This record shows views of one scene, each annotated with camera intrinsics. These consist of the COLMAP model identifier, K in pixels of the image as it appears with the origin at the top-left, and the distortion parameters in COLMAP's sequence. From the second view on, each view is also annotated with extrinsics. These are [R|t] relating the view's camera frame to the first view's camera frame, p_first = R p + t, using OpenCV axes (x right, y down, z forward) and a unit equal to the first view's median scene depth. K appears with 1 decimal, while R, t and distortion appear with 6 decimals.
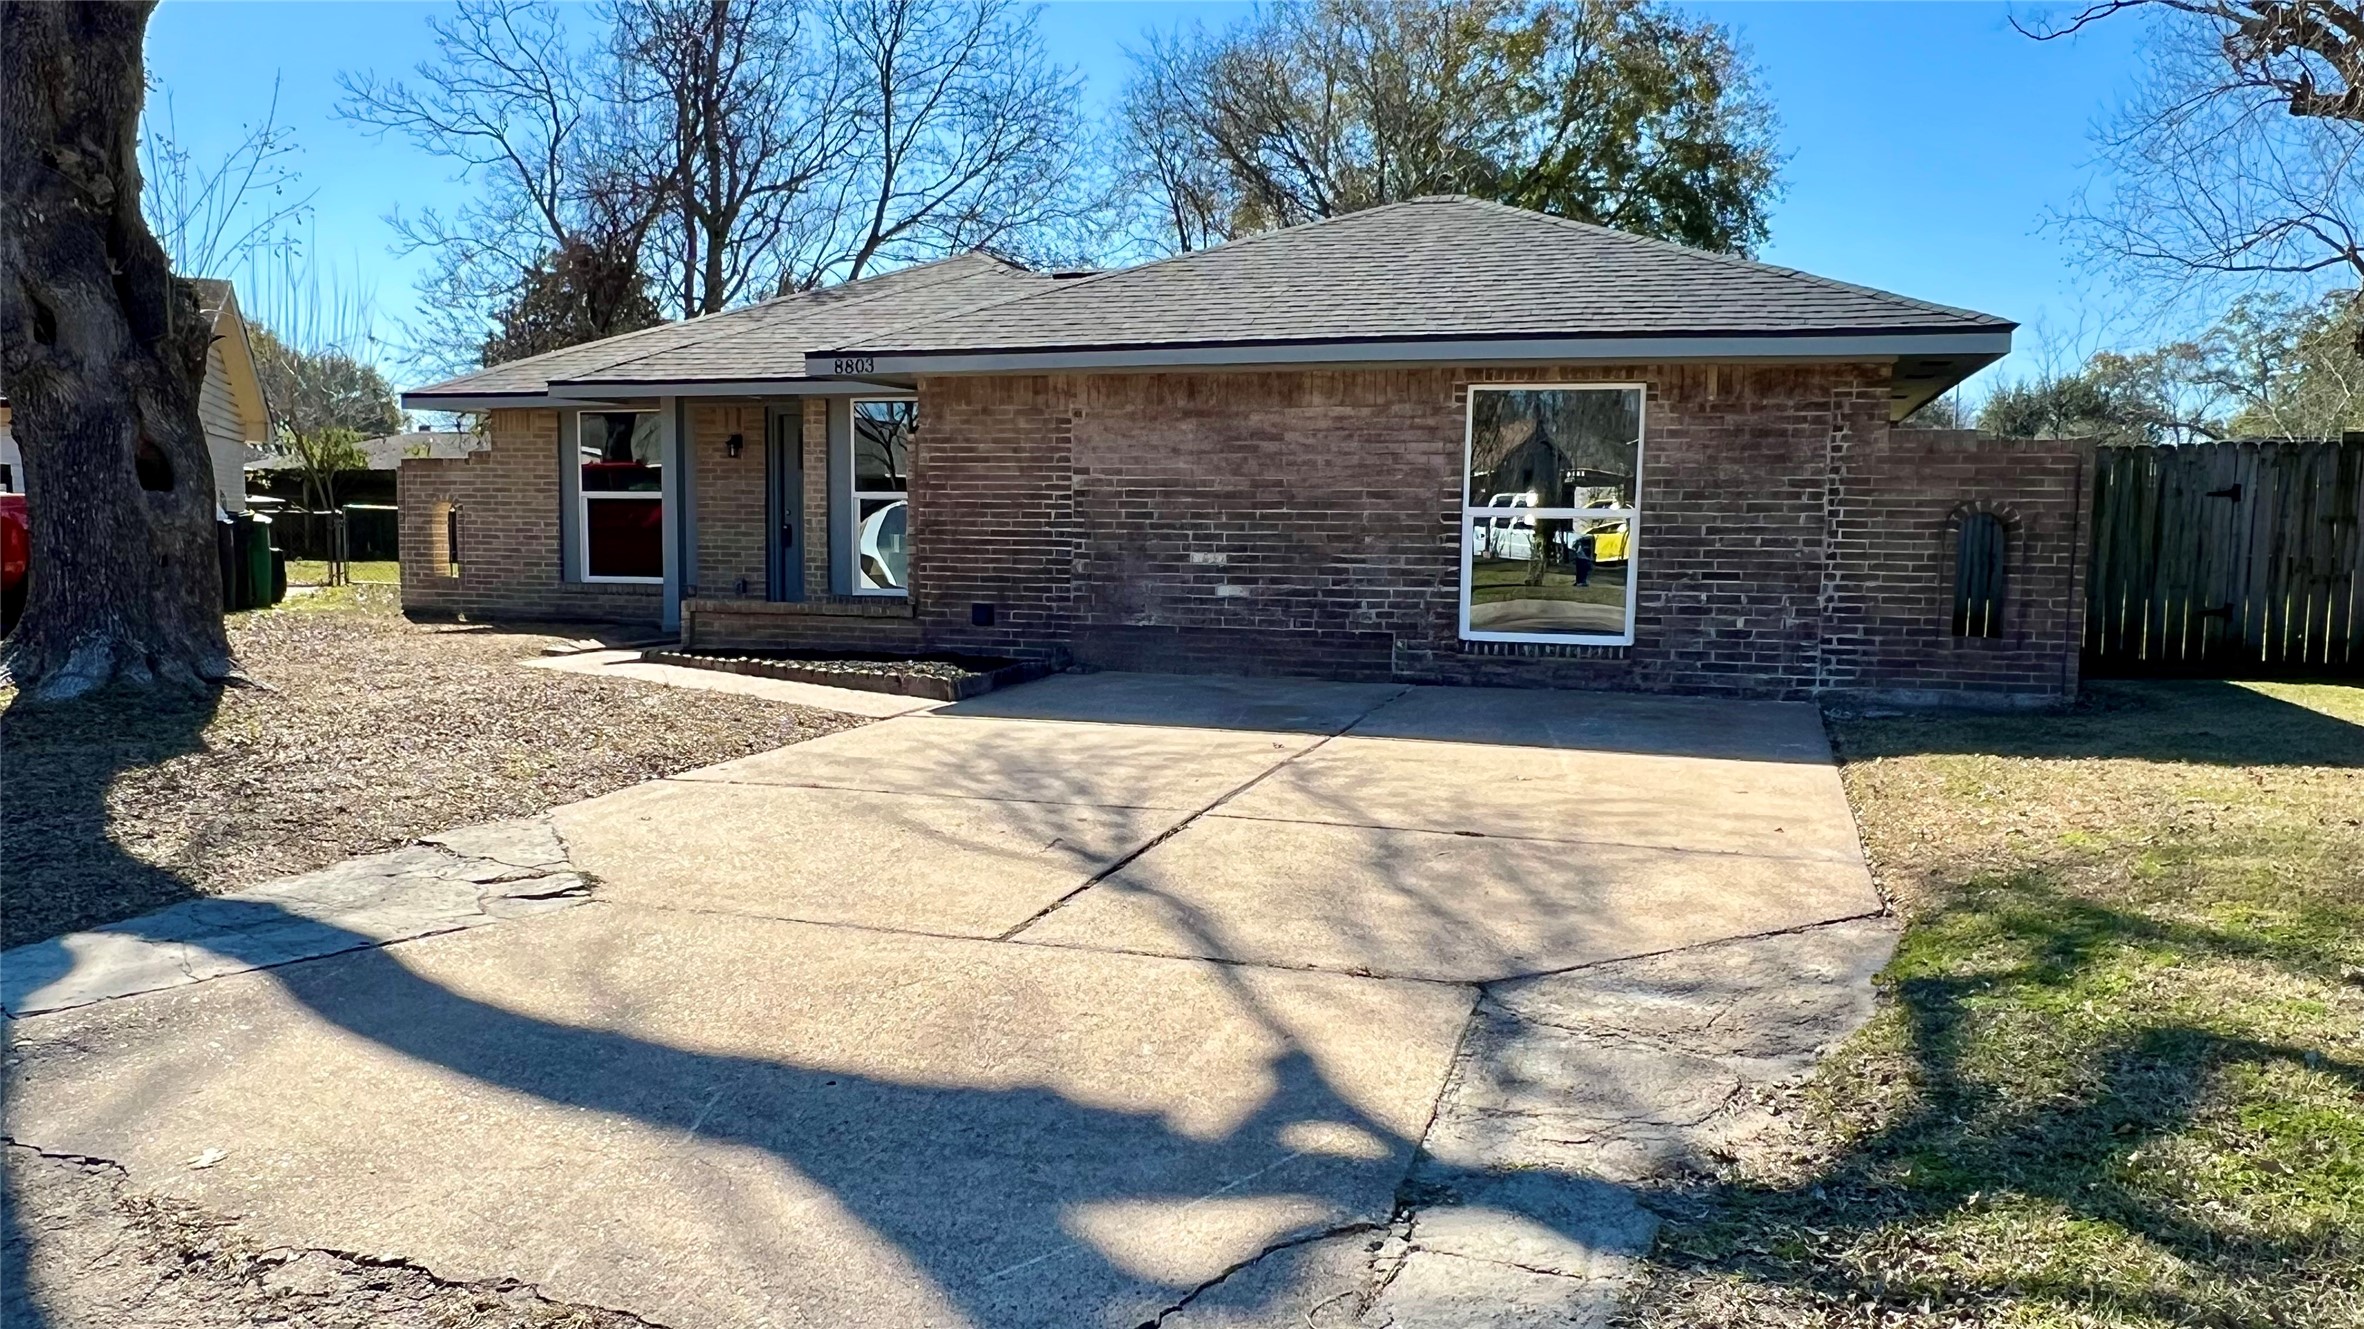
lens RADIAL K [[1814.8, 0, 1119.8], [0, 1814.8, 740.8], [0, 0, 1]] dist [-0.011226, -0.010170]
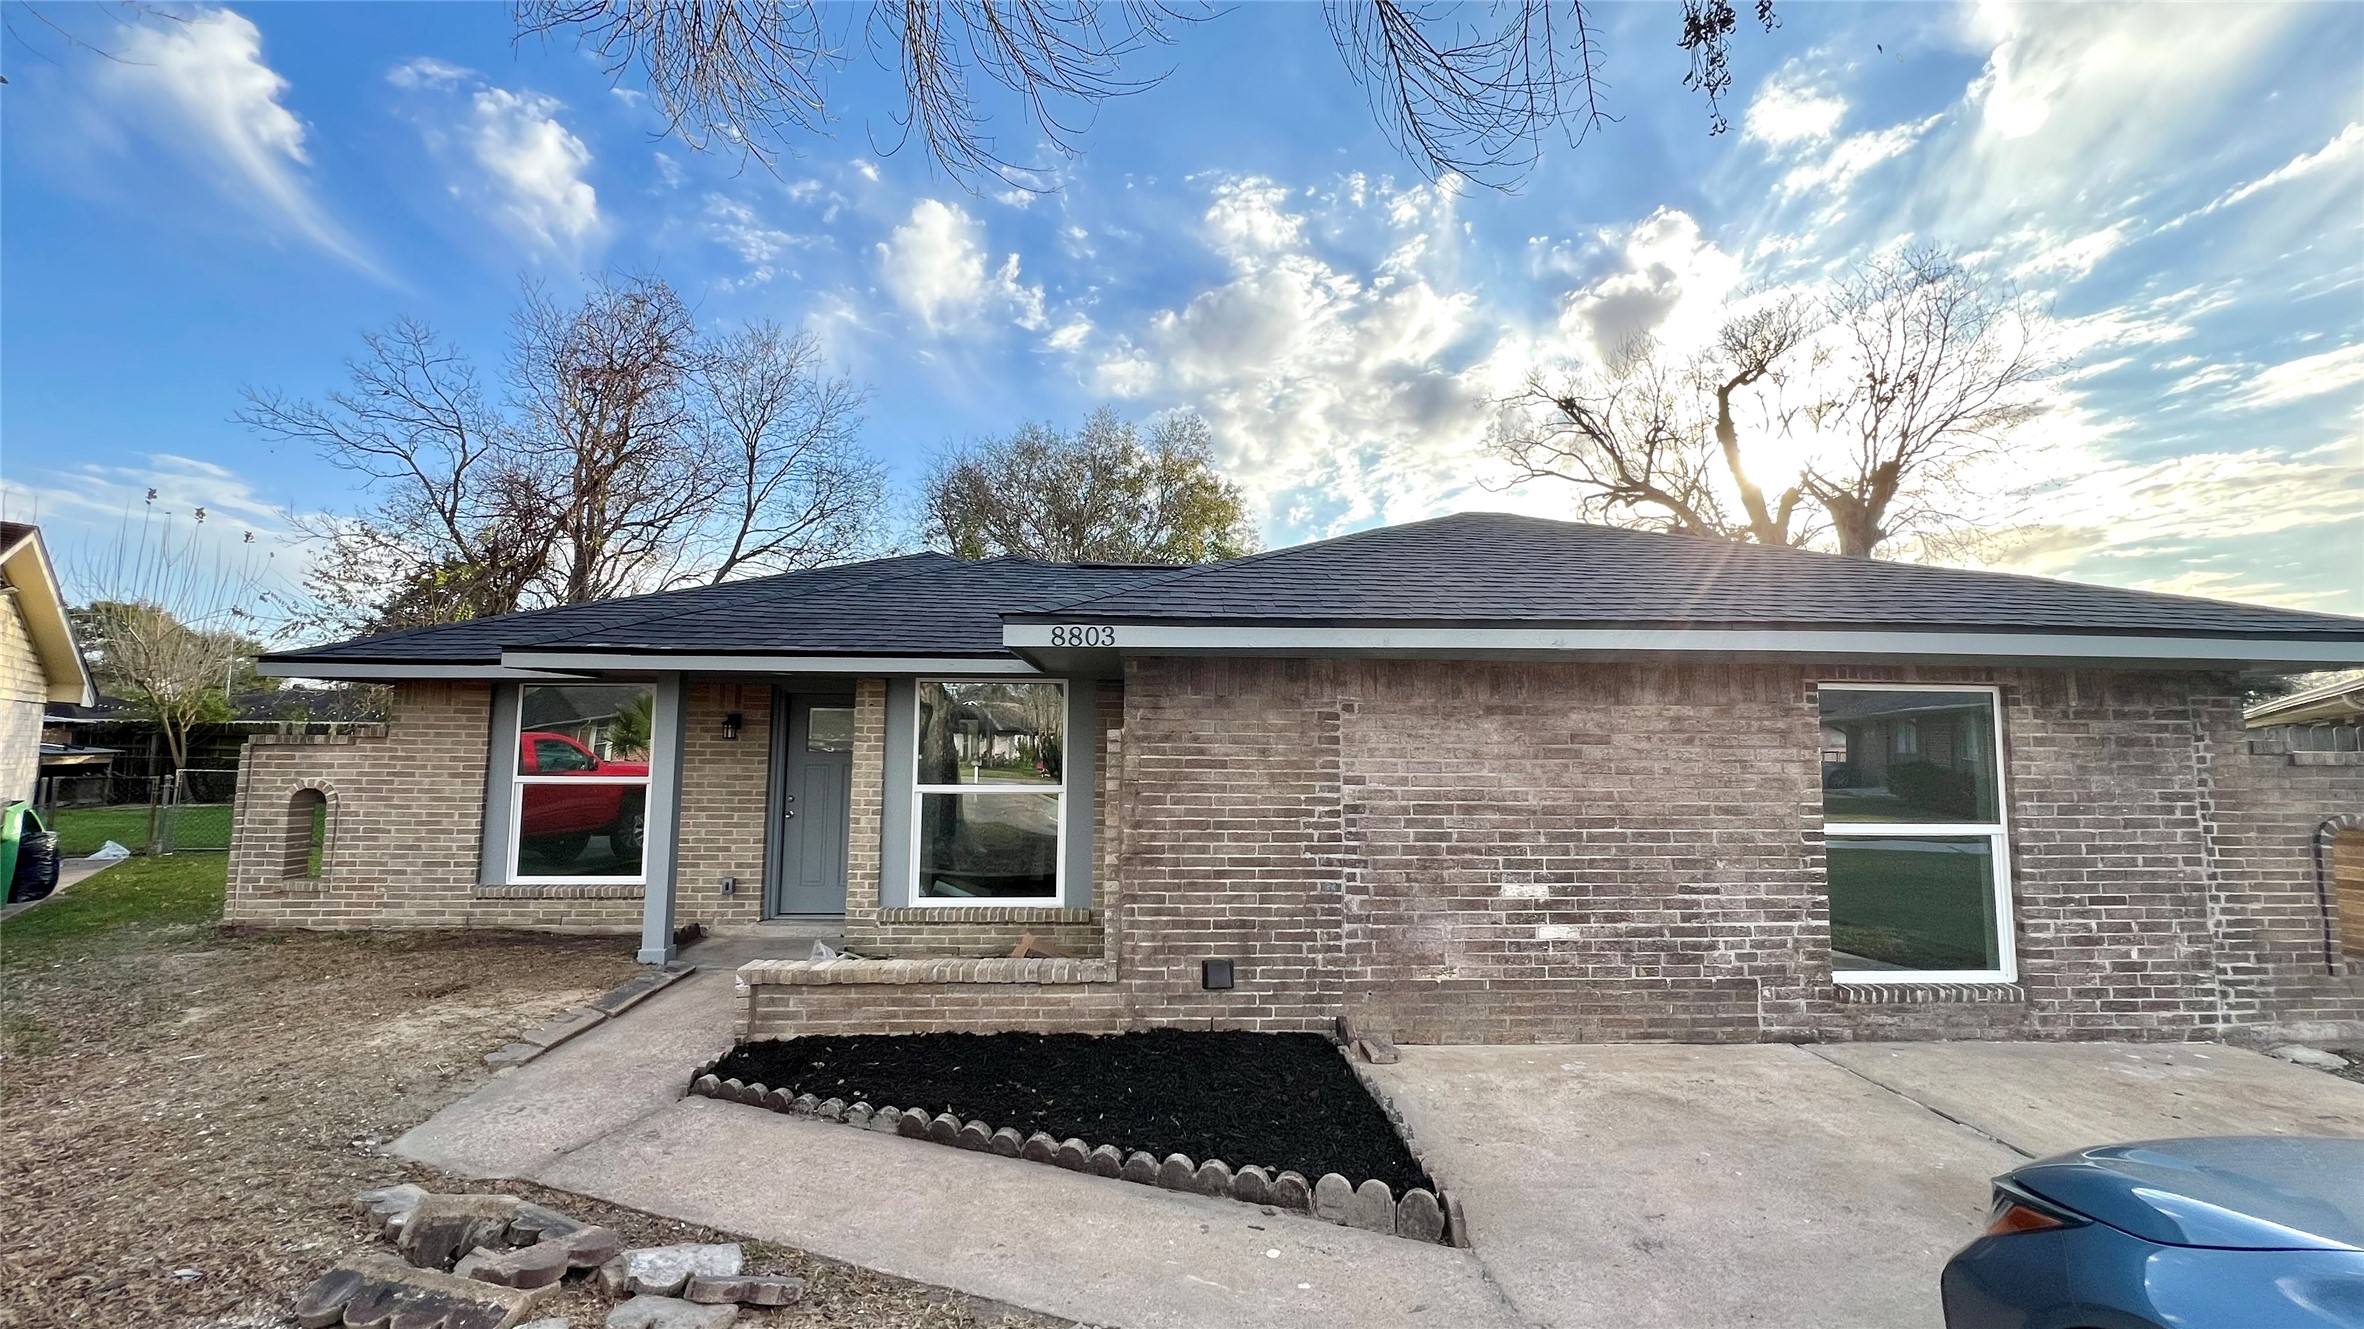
lens RADIAL K [[946.7, 0, 1175.4], [0, 946.7, 660.5], [0, 0, 1]] dist [0.000244, -0.000152]
pose [[0.927513, 0.030641, 0.372533, -0.253878], [0.046795, 0.979275, -0.197055, -0.127048], [-0.370851, 0.200204, 0.906856, 0.674442]]
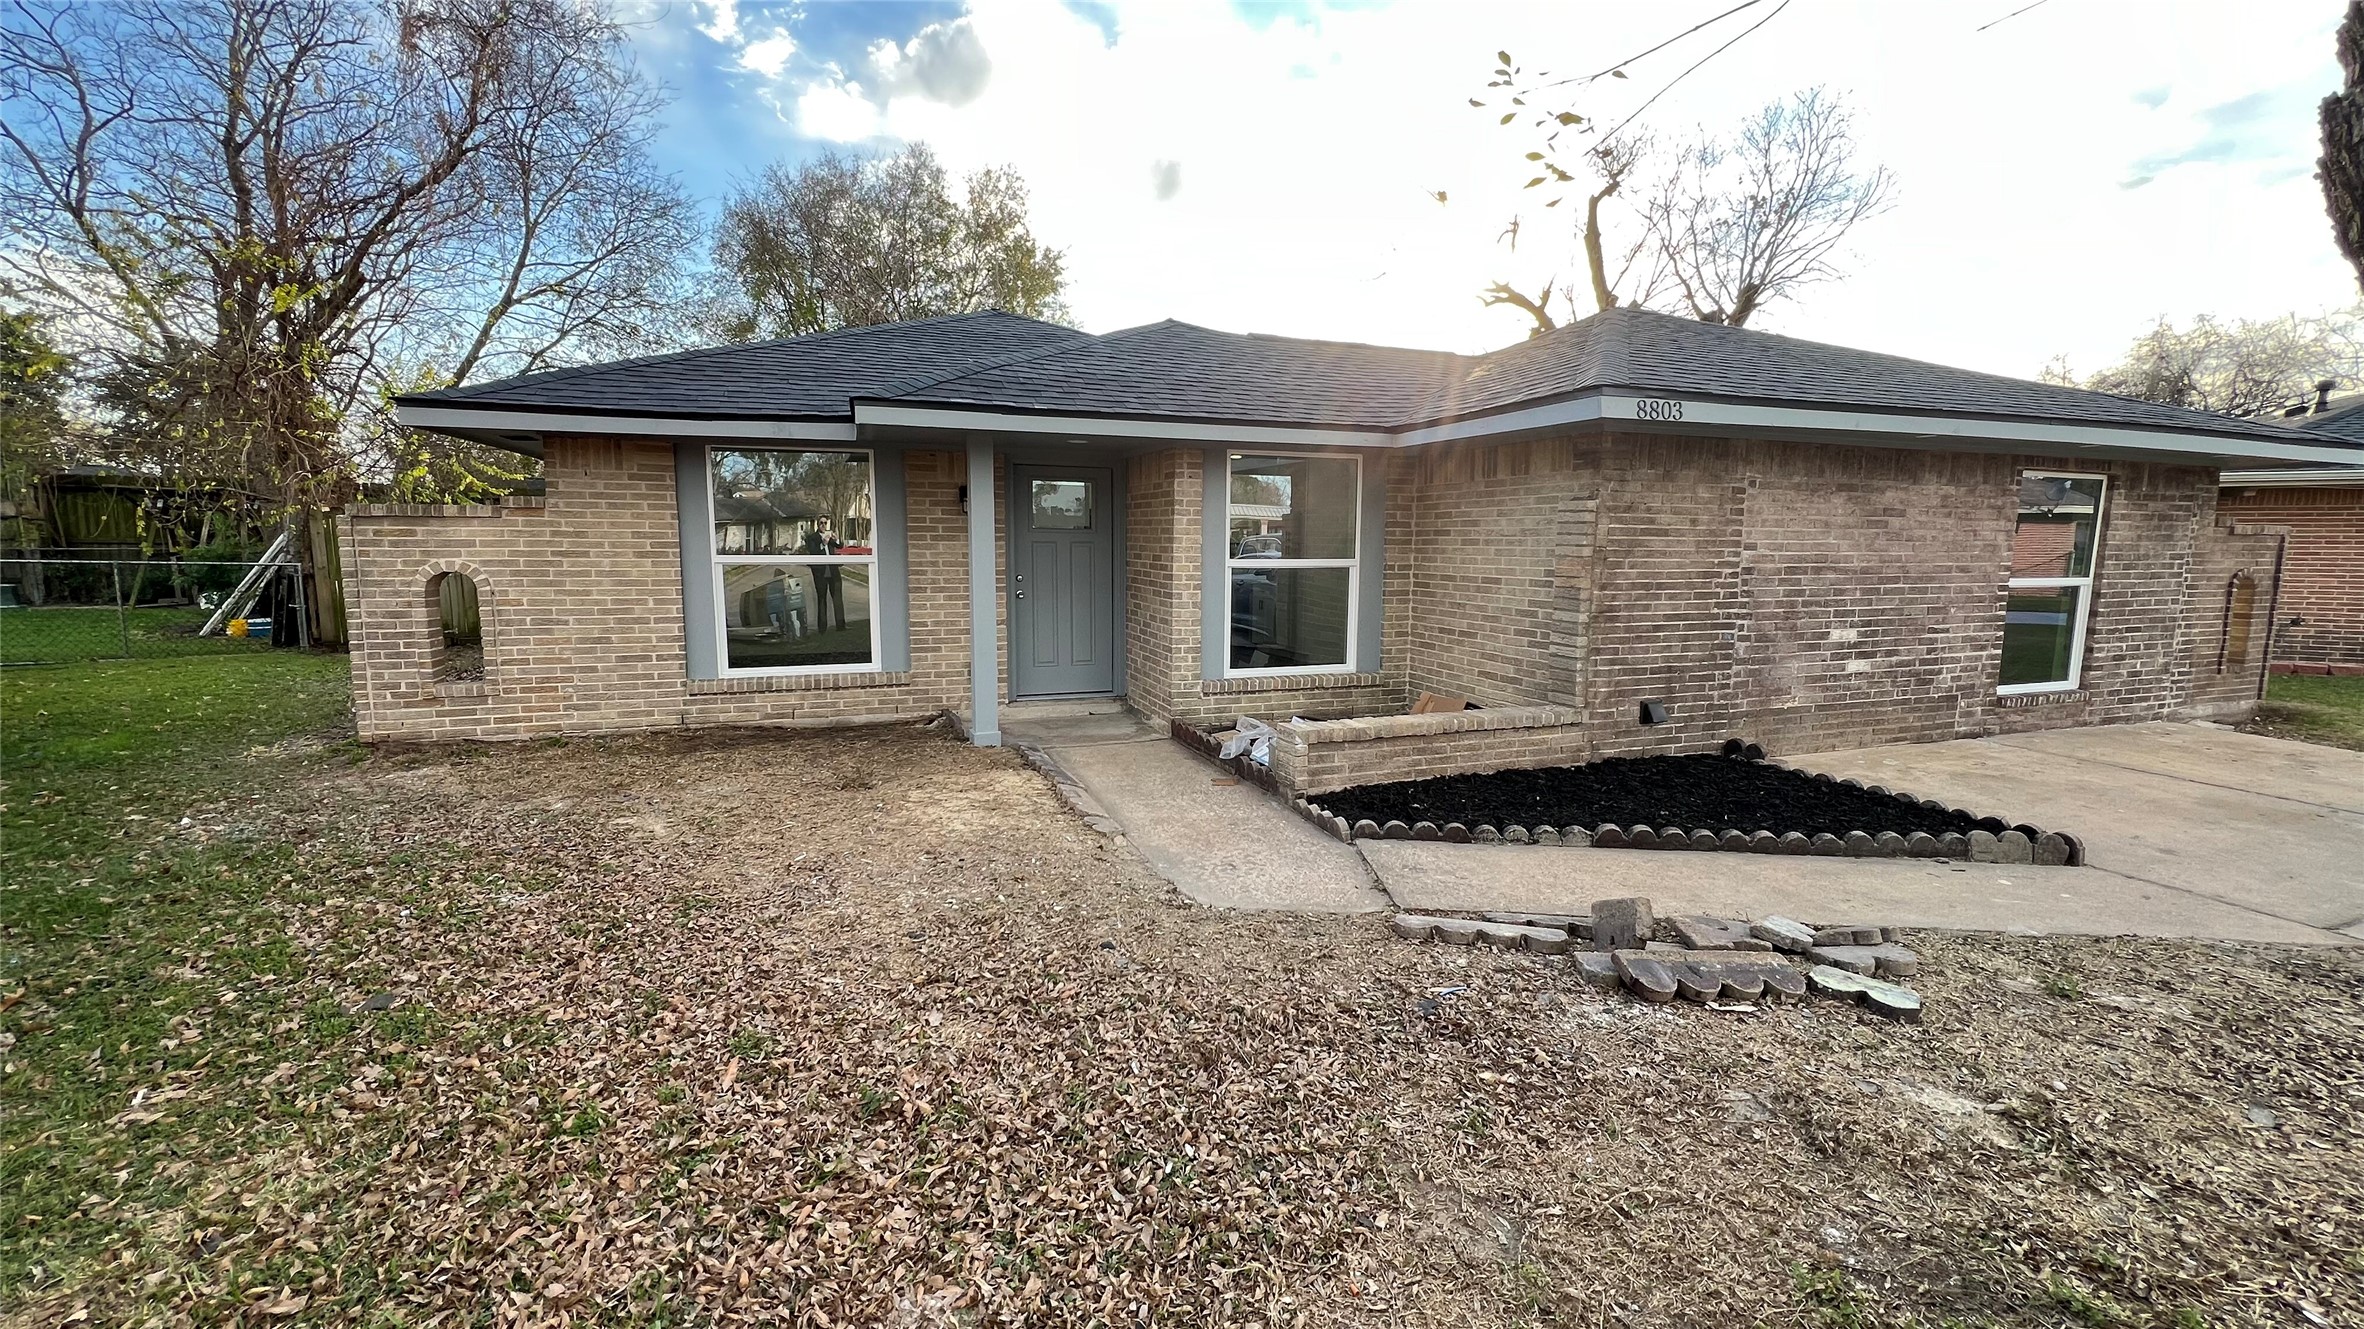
lens RADIAL K [[946.7, 0, 1178.2], [0, 946.7, 662.0], [0, 0, 1]] dist [0.000244, -0.000152]
pose [[0.776799, -0.086375, 0.623797, -0.564981], [0.077613, 0.996129, 0.041281, -0.137673], [-0.624948, 0.016348, 0.780495, 0.839677]]
